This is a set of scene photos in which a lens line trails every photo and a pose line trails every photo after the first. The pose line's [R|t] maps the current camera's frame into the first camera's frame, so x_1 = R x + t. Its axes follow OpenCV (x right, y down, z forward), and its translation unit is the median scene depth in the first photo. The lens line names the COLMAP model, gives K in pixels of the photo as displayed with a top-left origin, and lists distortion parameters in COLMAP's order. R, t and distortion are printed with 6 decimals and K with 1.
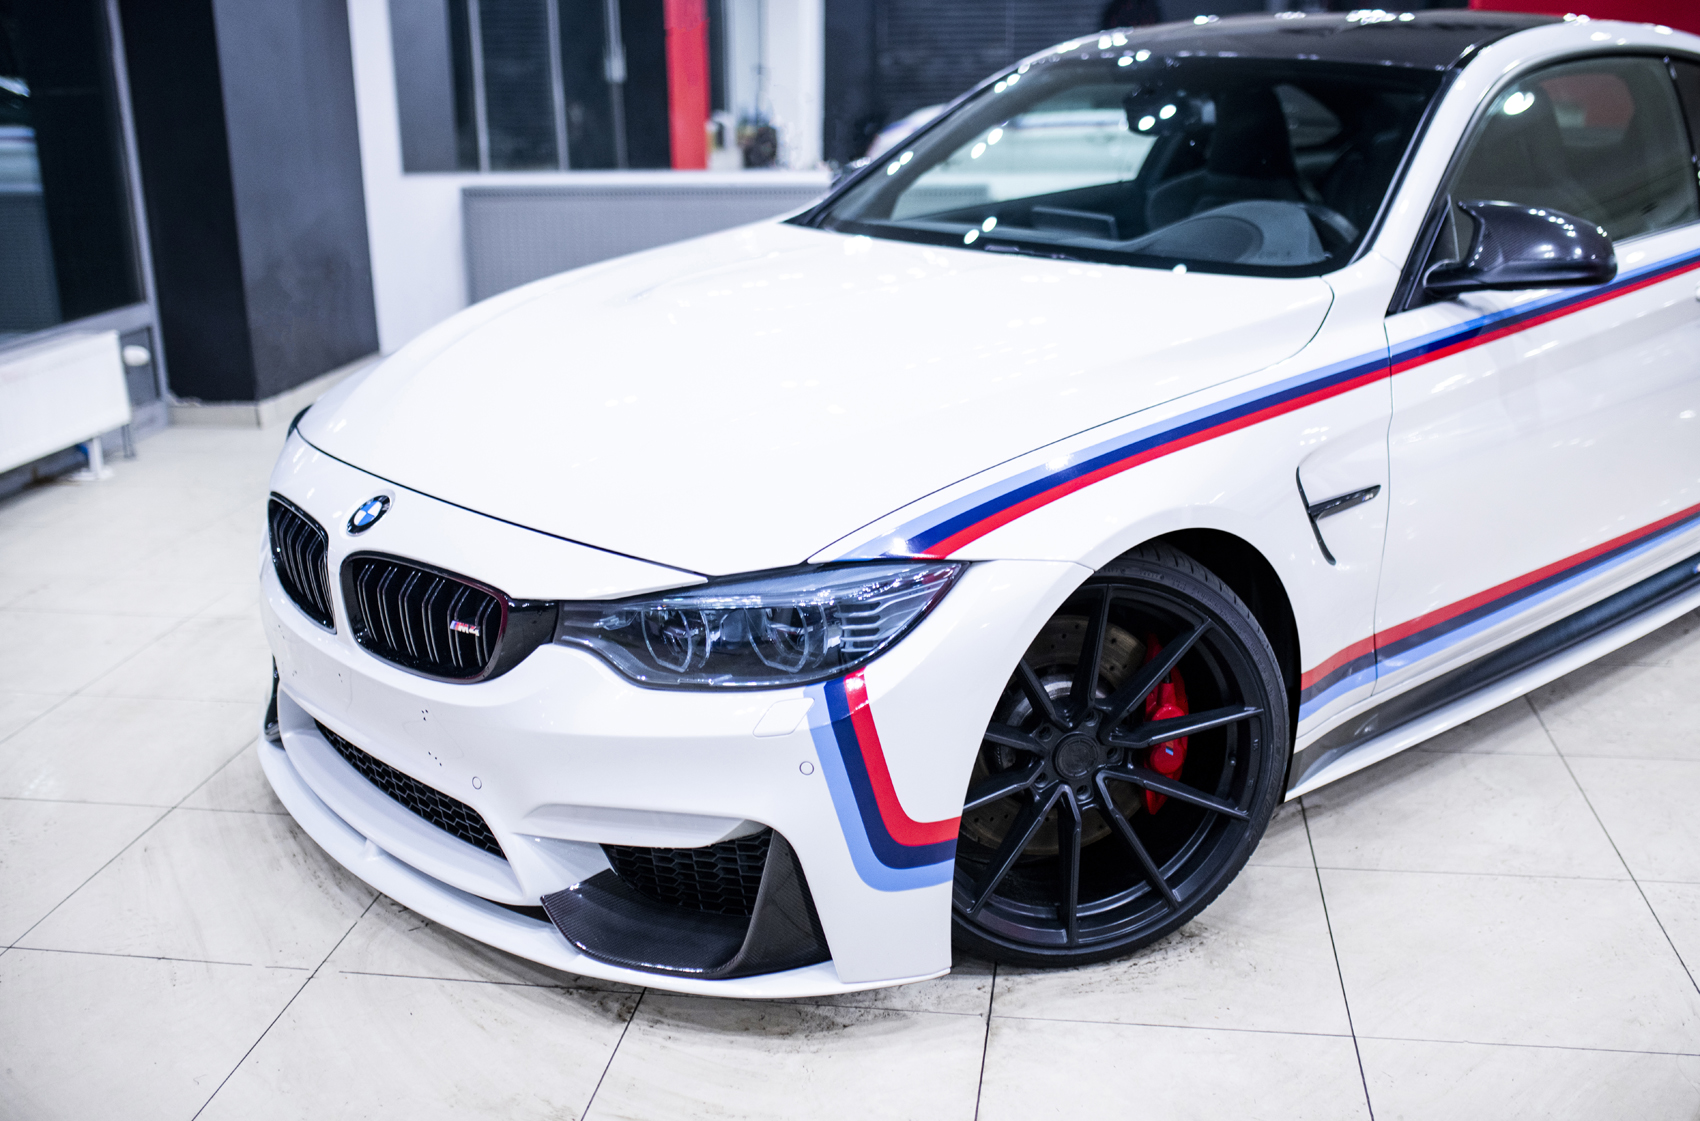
lens RADIAL K [[1714.6, 0, 850.0], [0, 1714.6, 560.5], [0, 0, 1]] dist [-0.002477, 0.002948]
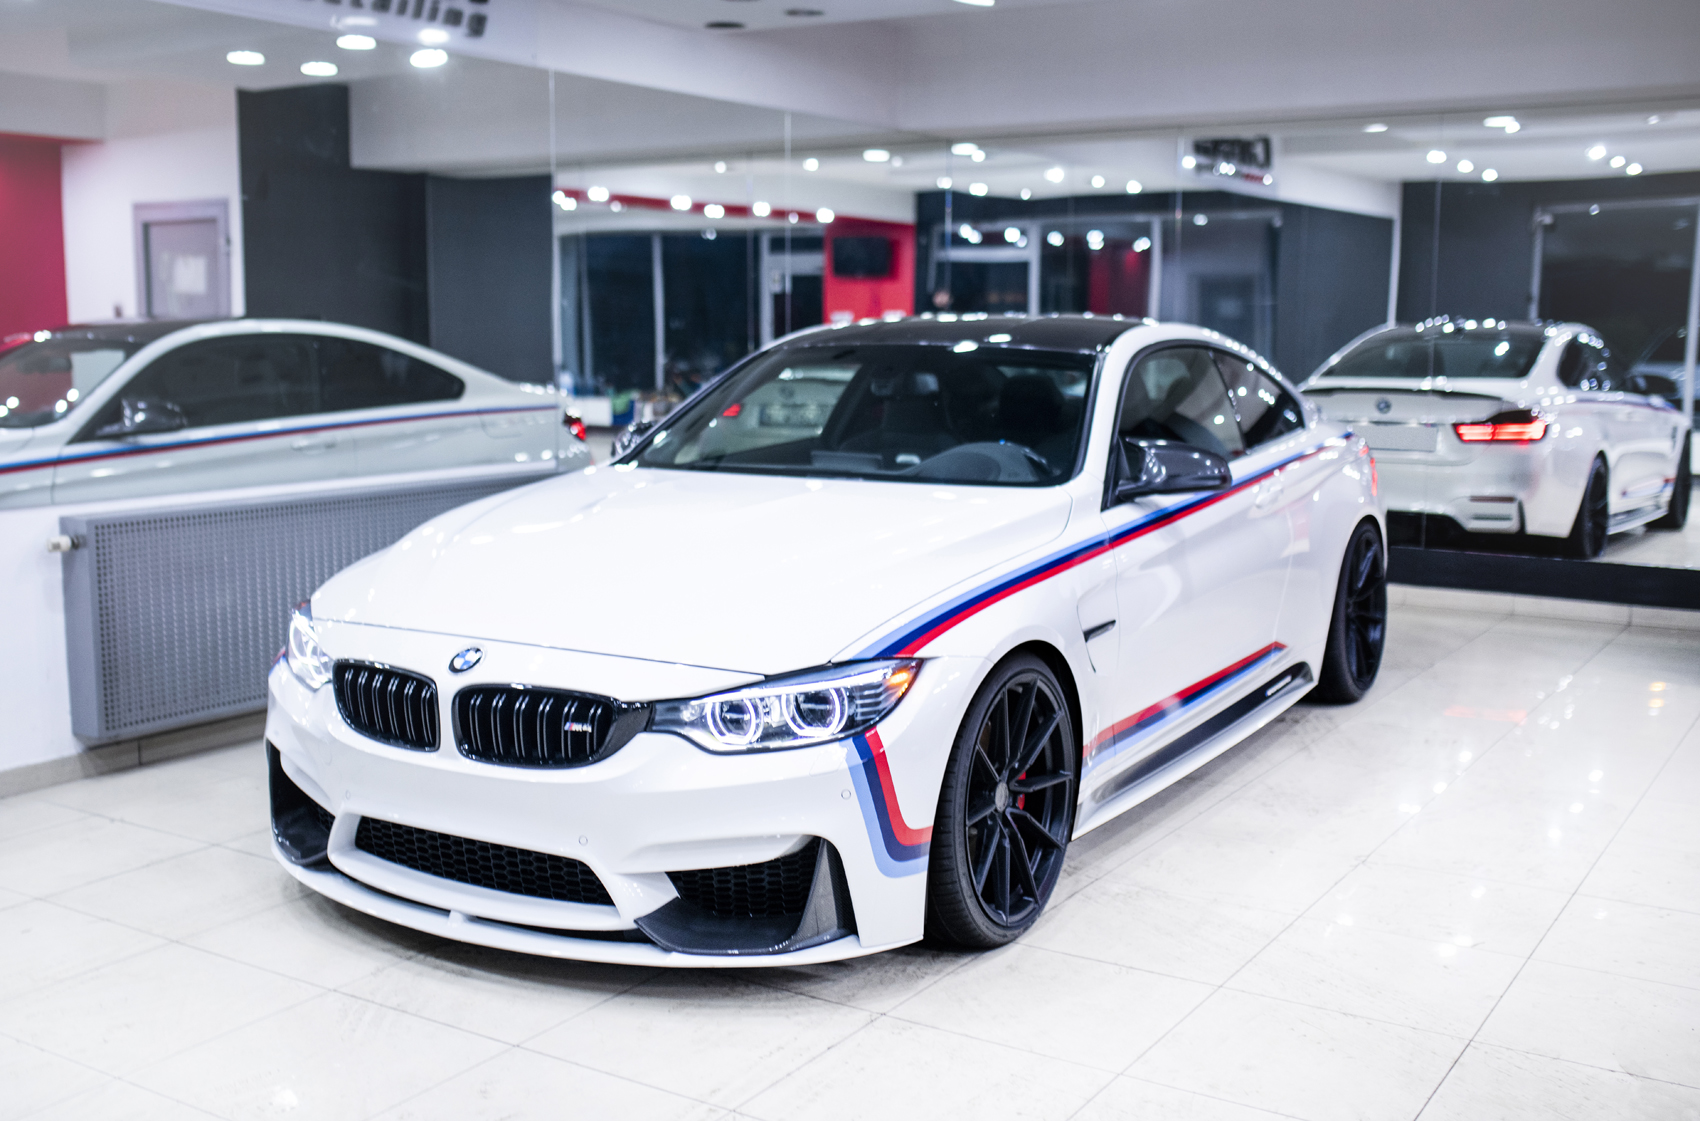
lens RADIAL K [[1786.5, 0, 821.3], [0, 1786.5, 565.8], [0, 0, 1]] dist [-0.008002, 0.009437]
pose [[0.950756, -0.026315, 0.308821, -0.484729], [0.075528, 0.986023, -0.148506, 0.141679], [-0.300597, 0.164517, 0.939455, -0.469513]]
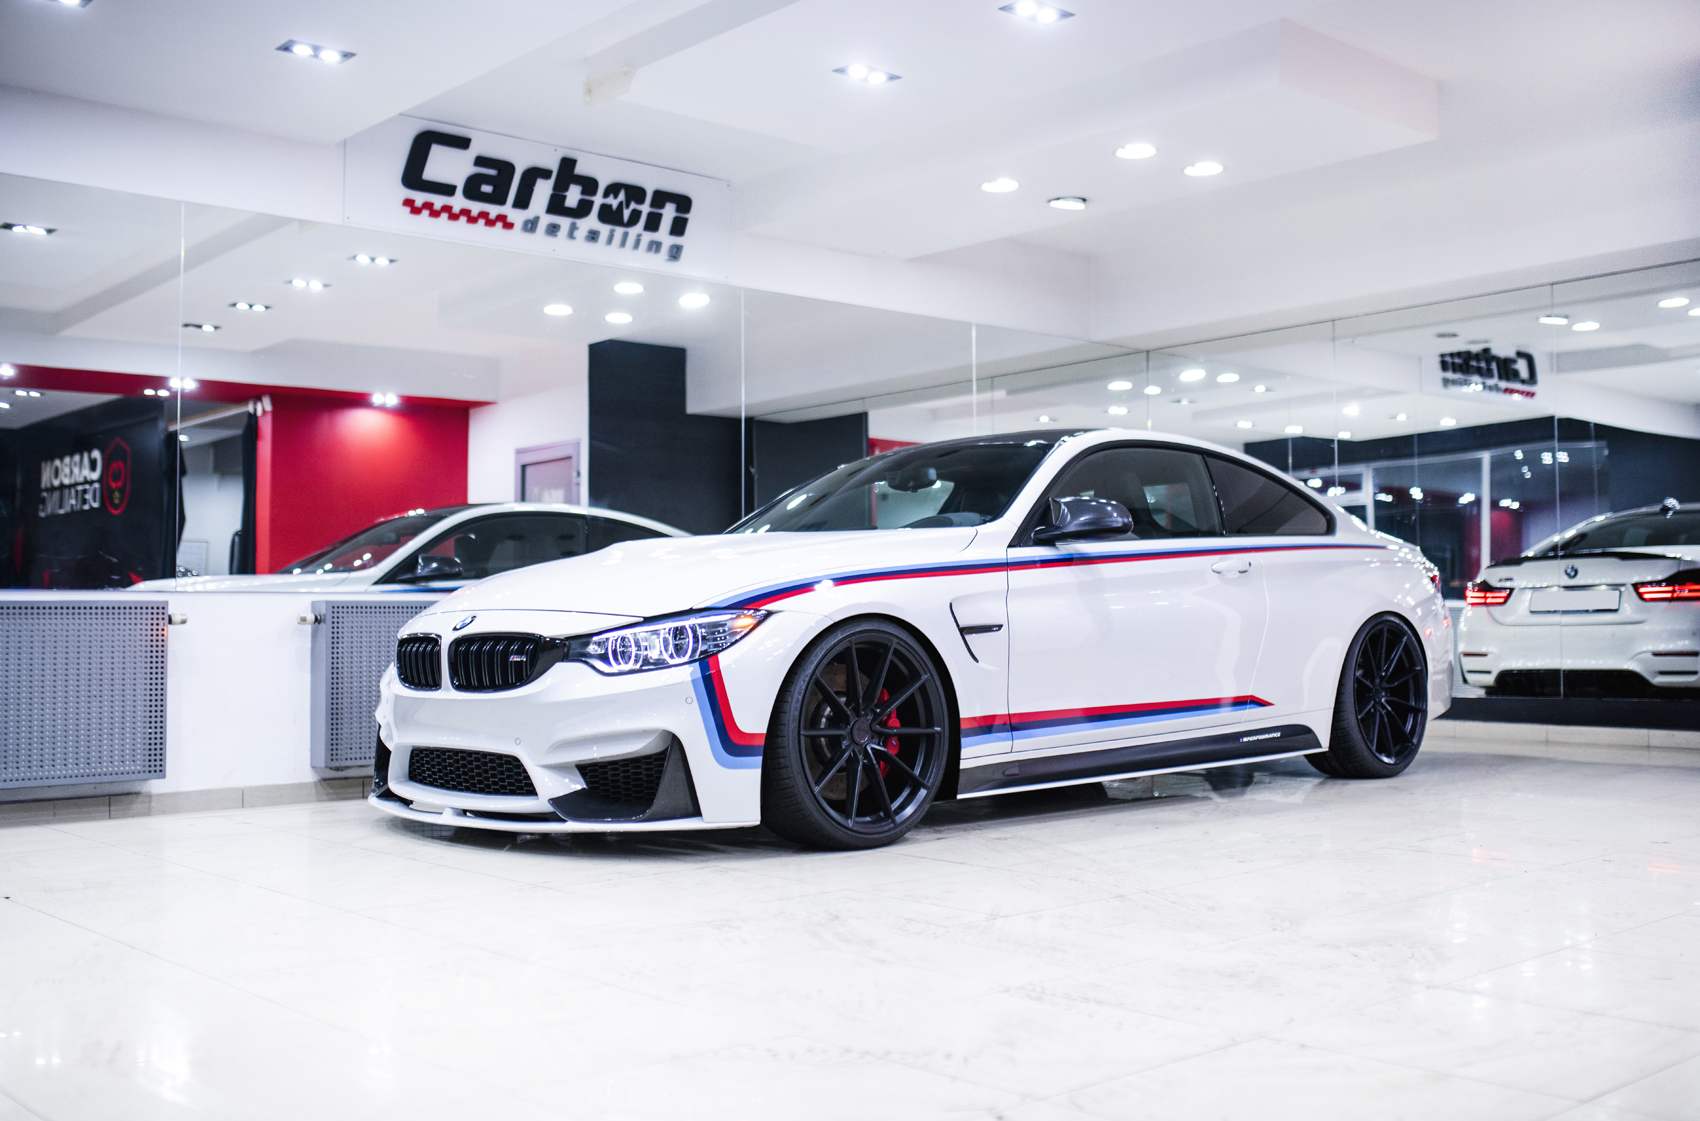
lens RADIAL K [[1790.6, 0, 850.0], [0, 1790.6, 560.5], [0, 0, 1]] dist [-0.006680, -0.011781]
pose [[0.999240, 0.005695, 0.038565, 0.076004], [0.007733, 0.940649, -0.339294, 0.631248], [-0.038209, 0.339334, 0.939890, -0.979924]]
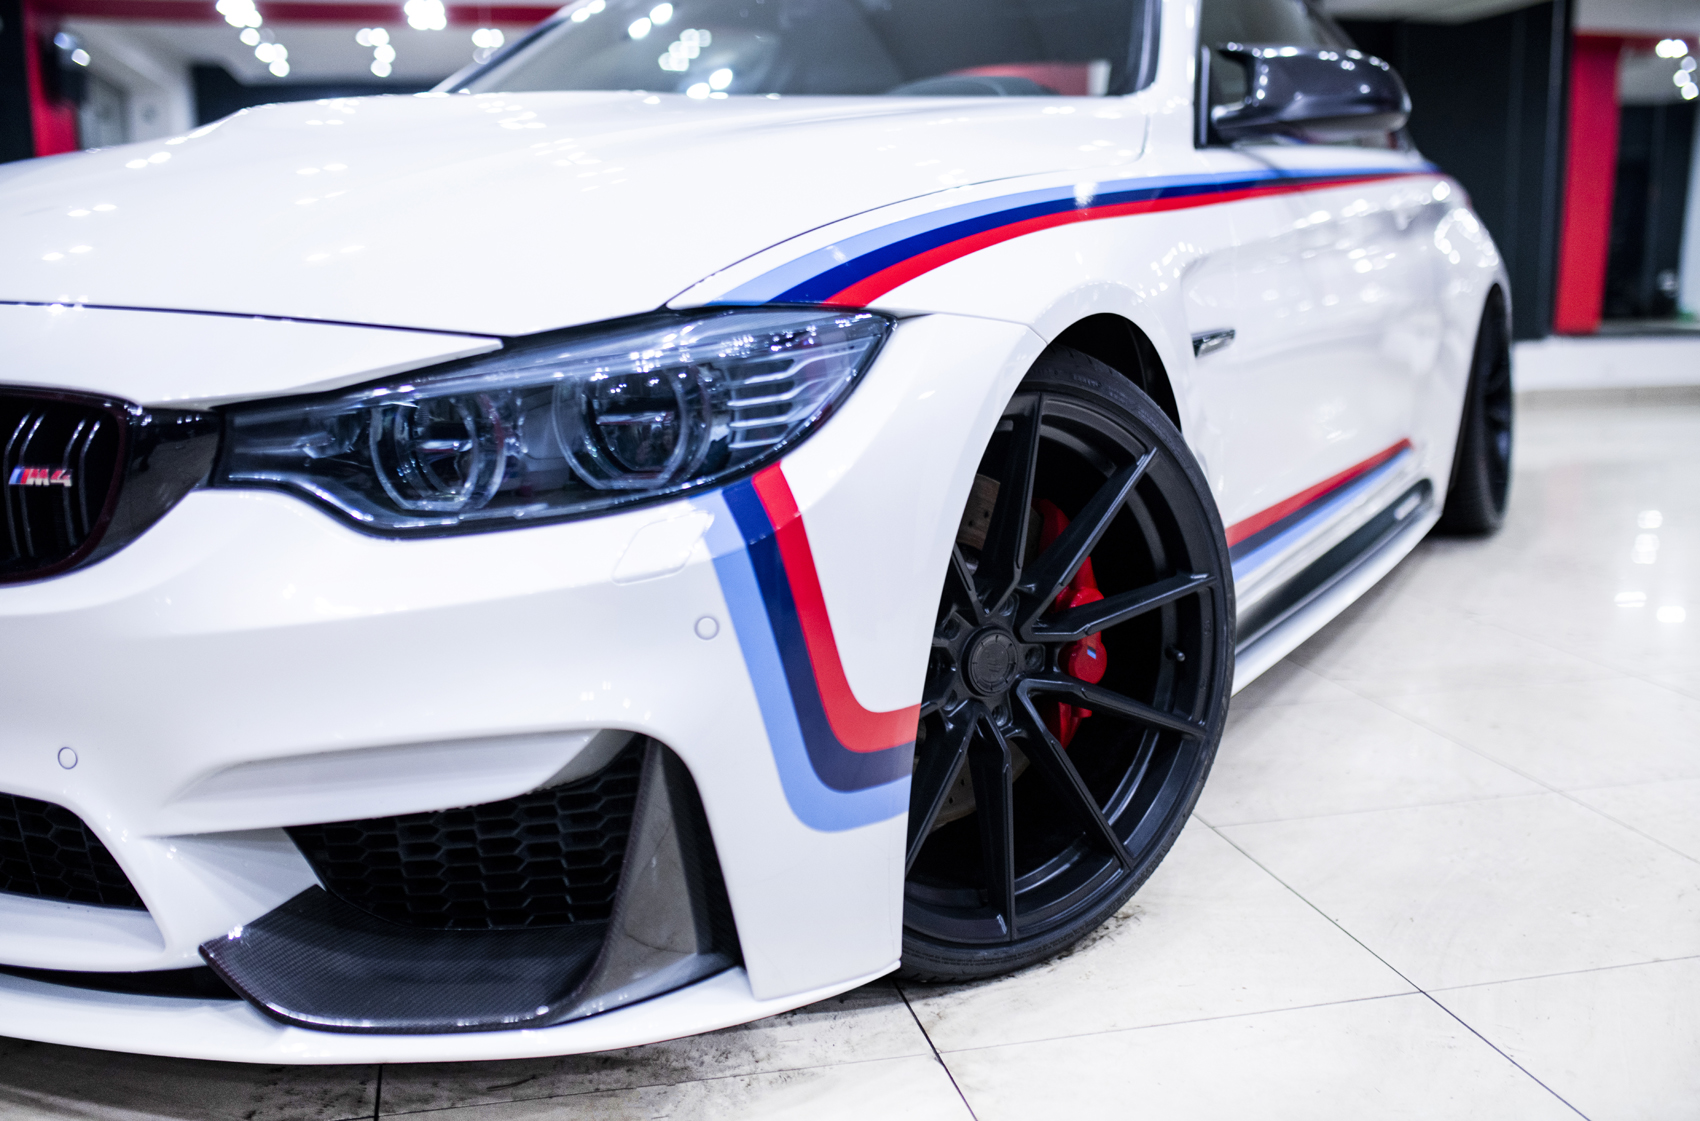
lens RADIAL K [[1790.6, 0, 850.0], [0, 1790.6, 560.5], [0, 0, 1]] dist [-0.006680, -0.011781]
pose [[0.932320, -0.048304, 0.358394, -0.187579], [0.101539, 0.986138, -0.131231, 0.171959], [-0.347087, 0.158740, 0.924301, 0.357807]]
